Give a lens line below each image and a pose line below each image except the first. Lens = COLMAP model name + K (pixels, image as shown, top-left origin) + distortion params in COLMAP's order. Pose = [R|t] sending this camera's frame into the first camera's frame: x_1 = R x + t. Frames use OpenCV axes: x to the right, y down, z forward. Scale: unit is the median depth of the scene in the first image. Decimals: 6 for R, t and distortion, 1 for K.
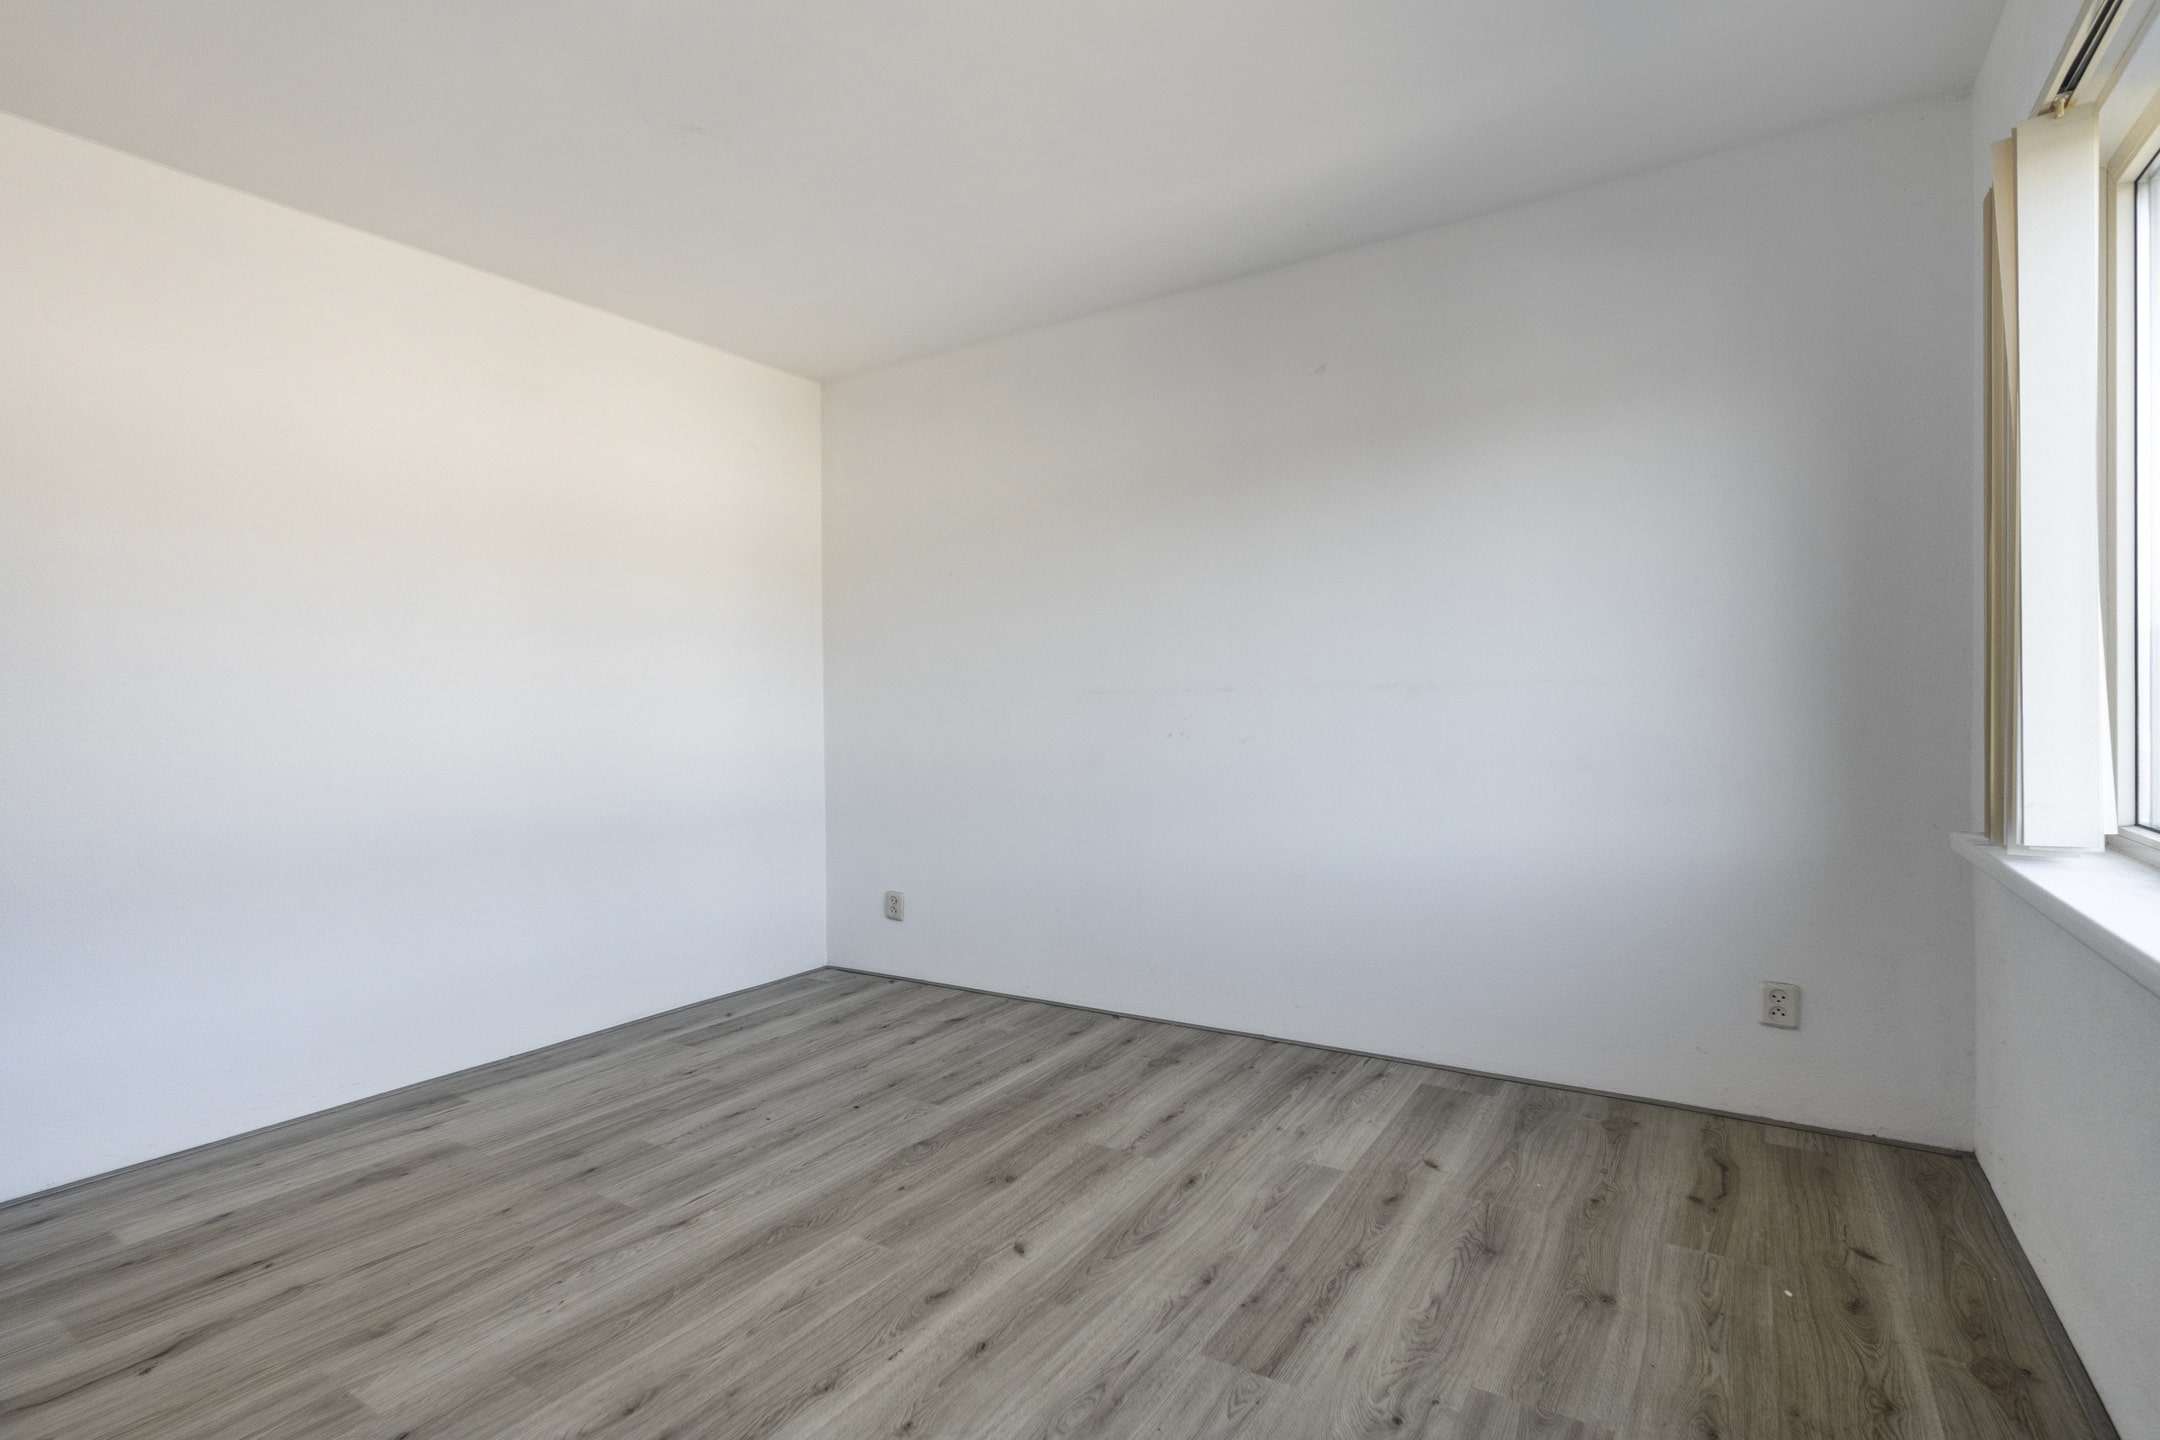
lens RADIAL K [[1076.3, 0, 1215.4], [0, 1076.3, 722.6], [0, 0, 1]] dist [-0.004030, -0.000557]
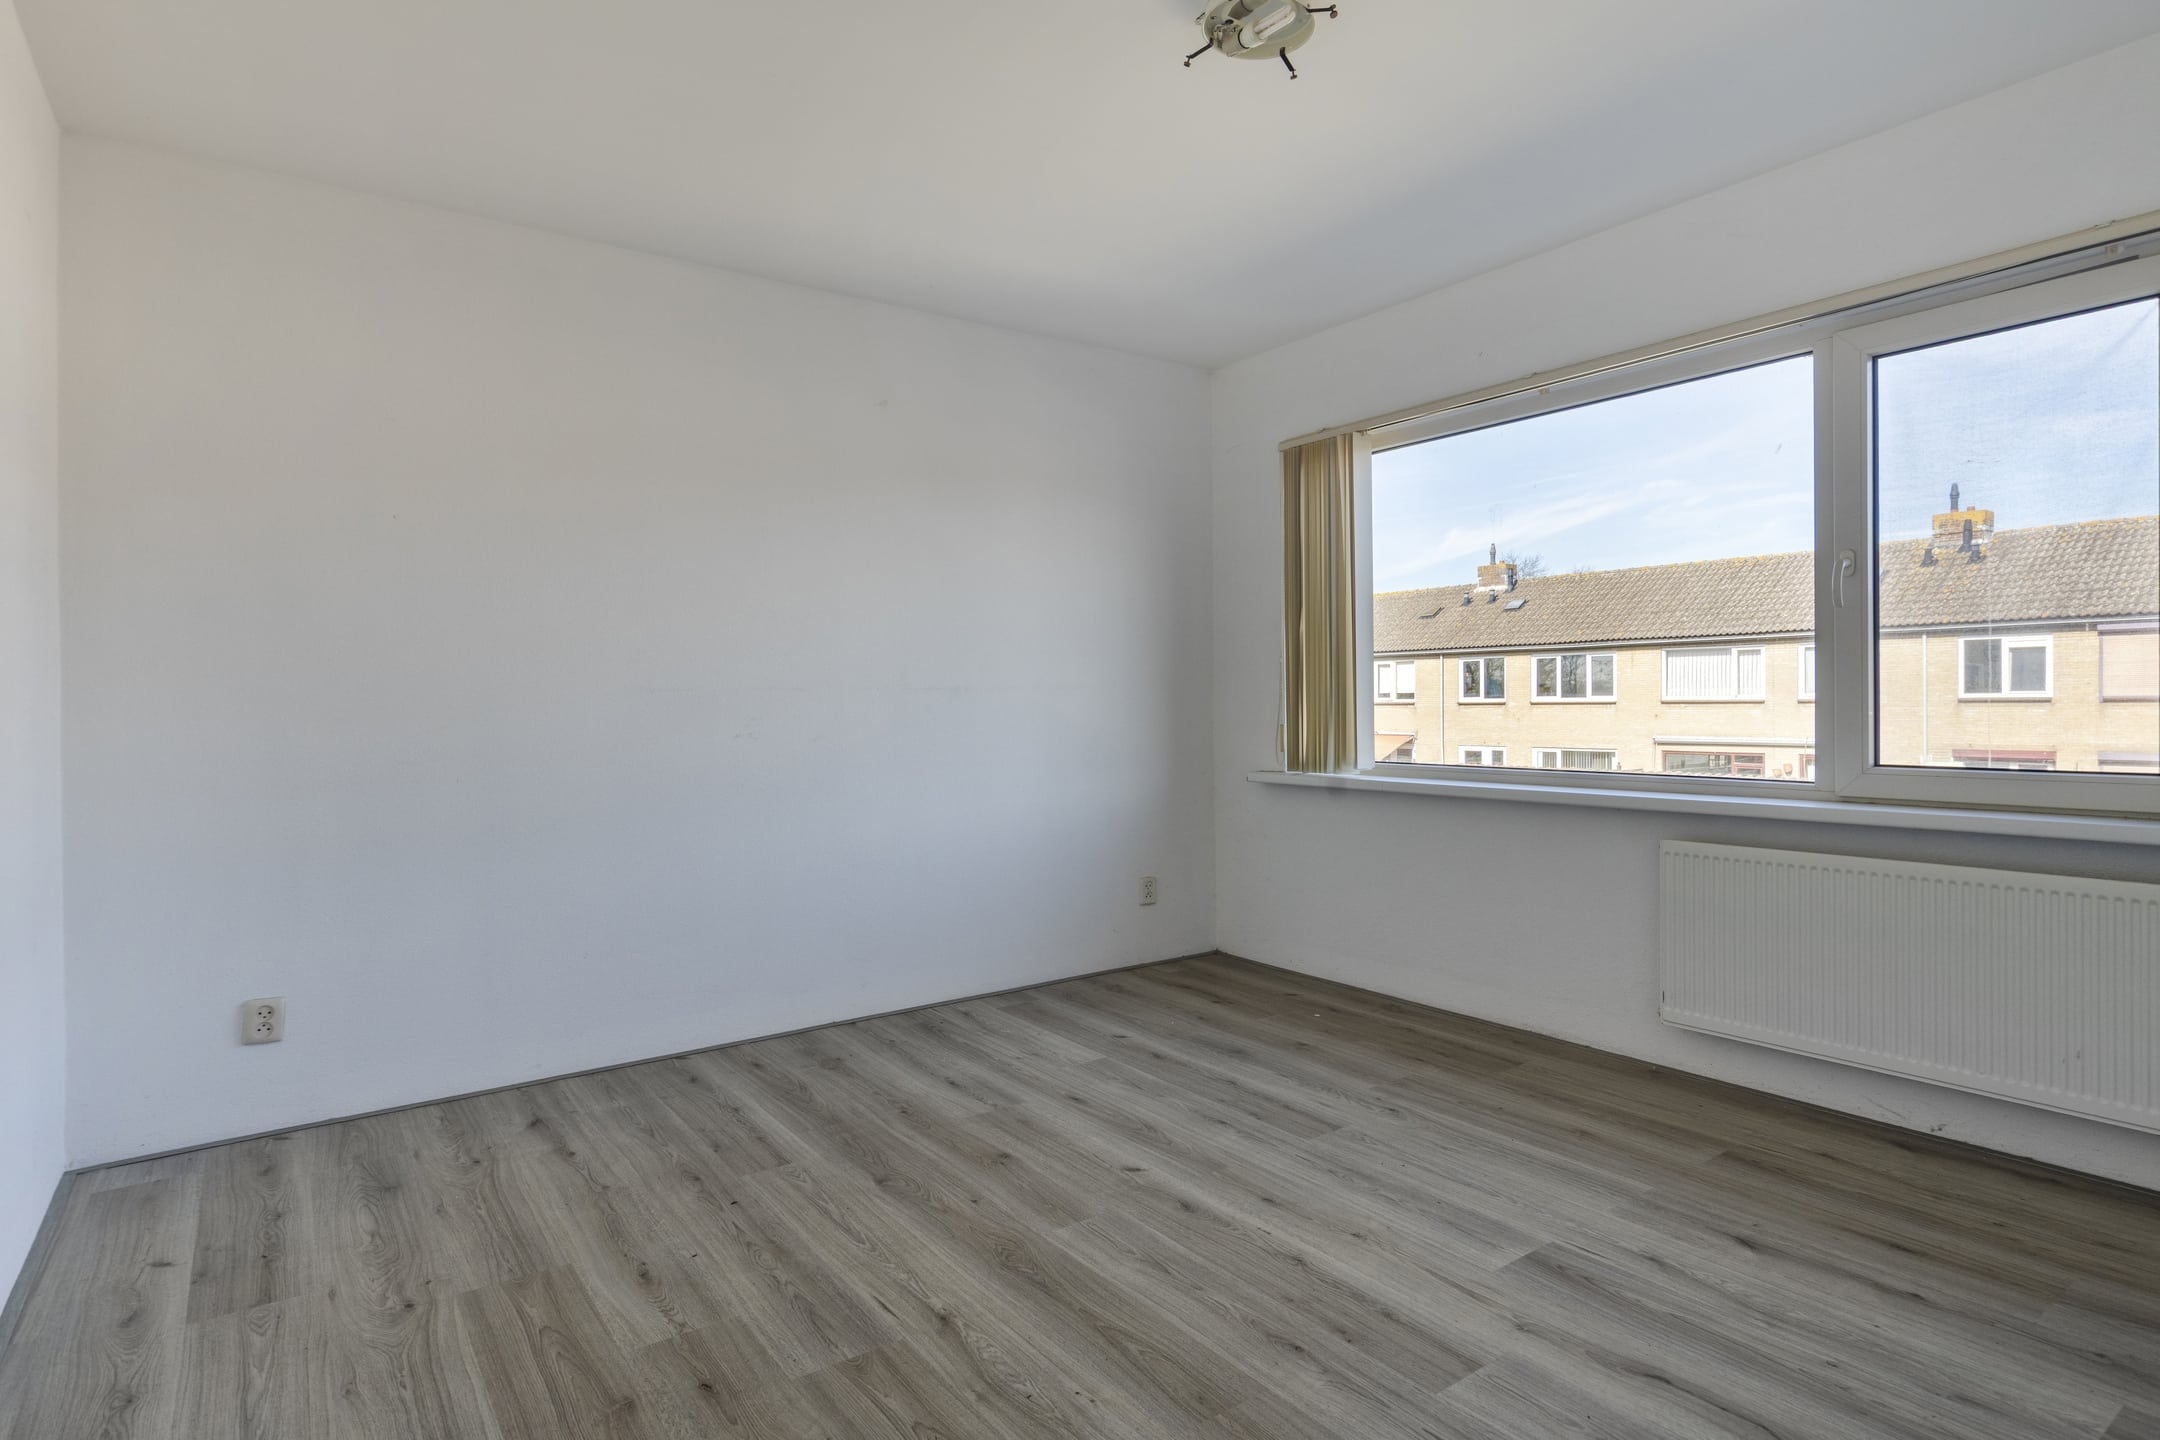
lens RADIAL K [[1025.9, 0, 1079.7], [0, 1025.9, 705.3], [0, 0, 1]] dist [-0.005248, 0.000126]
pose [[0.423160, 0.003676, 0.906047, -0.913599], [0.022980, 0.999627, -0.014789, 0.006469], [-0.905763, 0.027079, 0.422918, 0.437681]]
